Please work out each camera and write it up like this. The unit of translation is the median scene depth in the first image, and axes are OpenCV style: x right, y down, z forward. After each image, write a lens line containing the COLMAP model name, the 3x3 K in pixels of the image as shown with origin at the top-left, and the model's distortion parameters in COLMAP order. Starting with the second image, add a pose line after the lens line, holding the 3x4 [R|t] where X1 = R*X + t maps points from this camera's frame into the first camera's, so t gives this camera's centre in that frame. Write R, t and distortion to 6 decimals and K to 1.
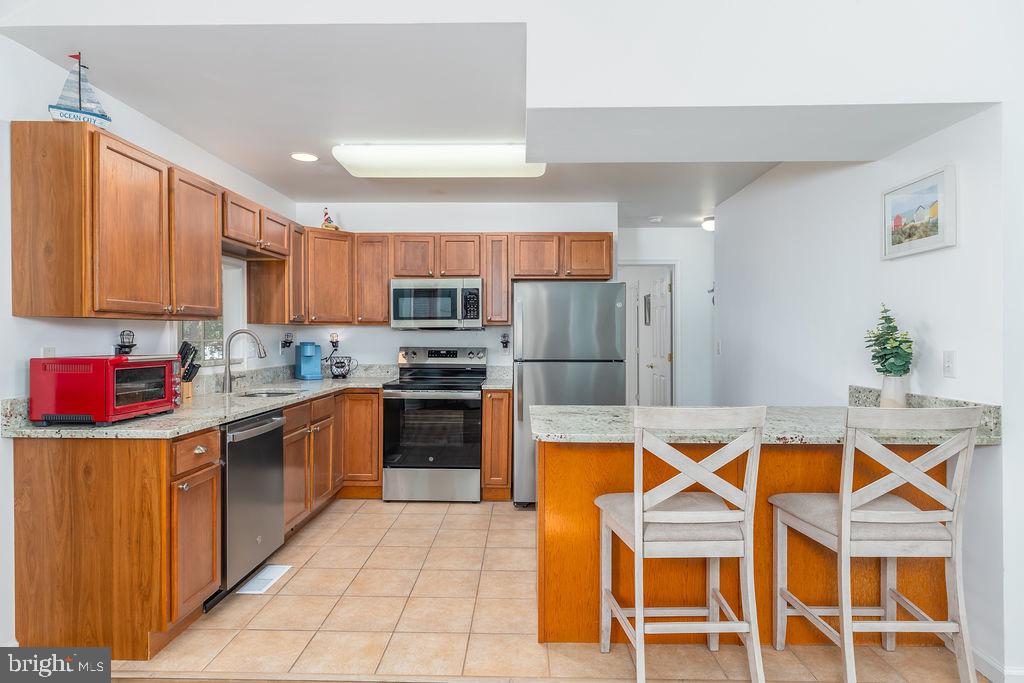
lens RADIAL K [[563.7, 0, 506.0], [0, 563.7, 336.1], [0, 0, 1]] dist [-0.013769, -0.000187]
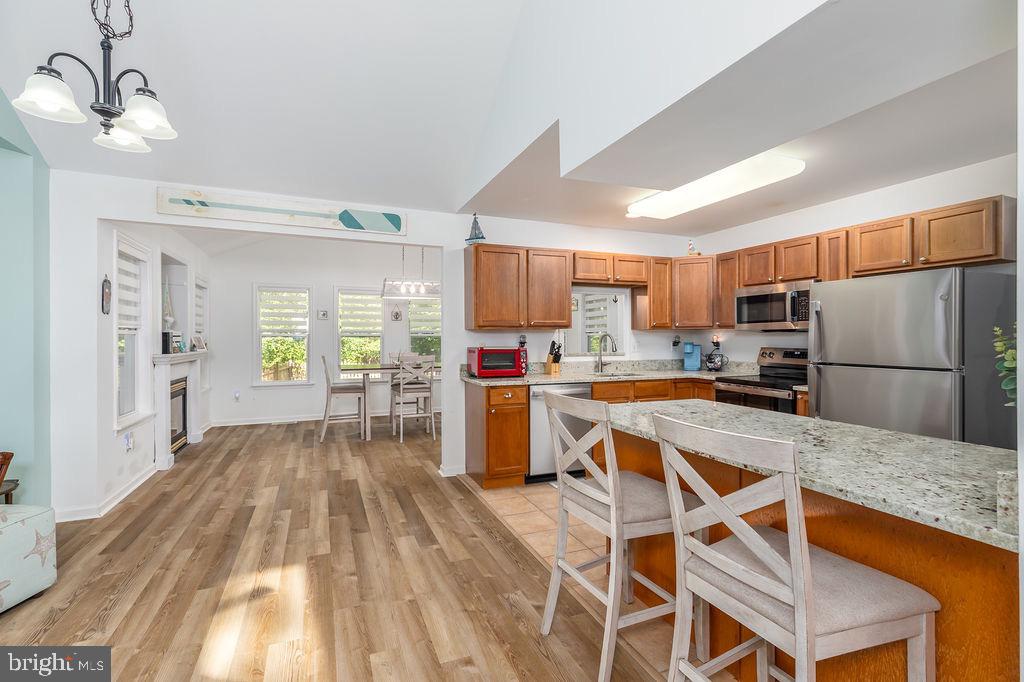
lens RADIAL K [[459.3, 0, 515.1], [0, 459.3, 337.1], [0, 0, 1]] dist [0.003915, 0.001136]
pose [[0.408478, -0.000441, -0.912768, 0.491673], [0.000021, 1.000000, -0.000474, -0.000896], [0.912768, 0.000174, 0.408478, 0.190810]]
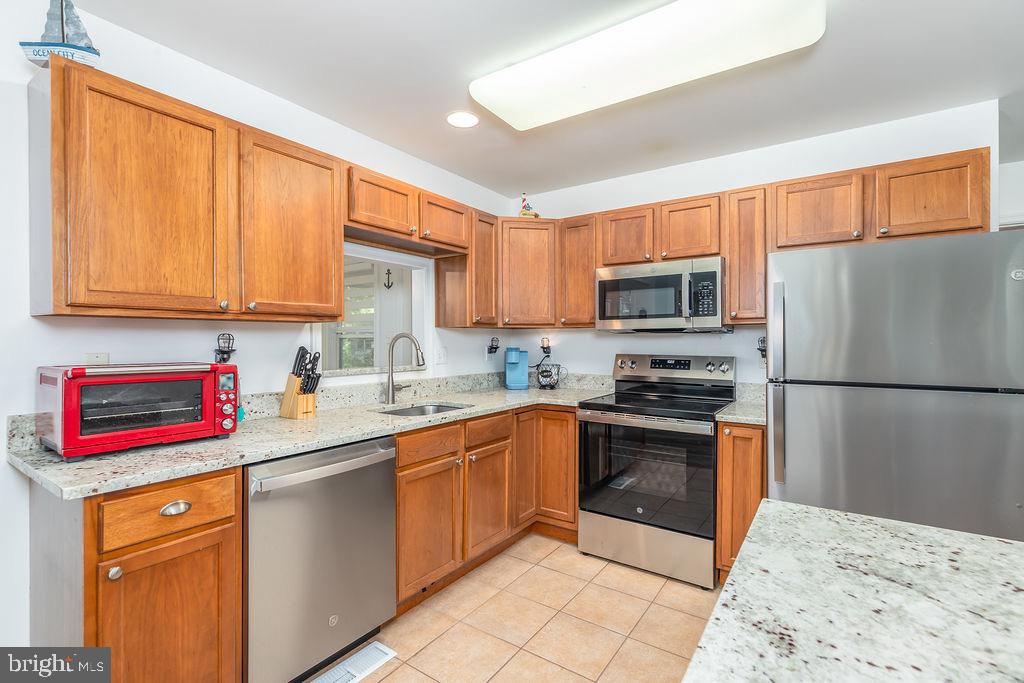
lens RADIAL K [[459.3, 0, 509.1], [0, 459.3, 339.7], [0, 0, 1]] dist [0.003915, 0.001136]
pose [[0.836004, -0.001444, -0.548721, 0.049546], [-0.000759, 0.999993, -0.003787, 0.001197], [0.548722, 0.003582, 0.835997, 0.397328]]
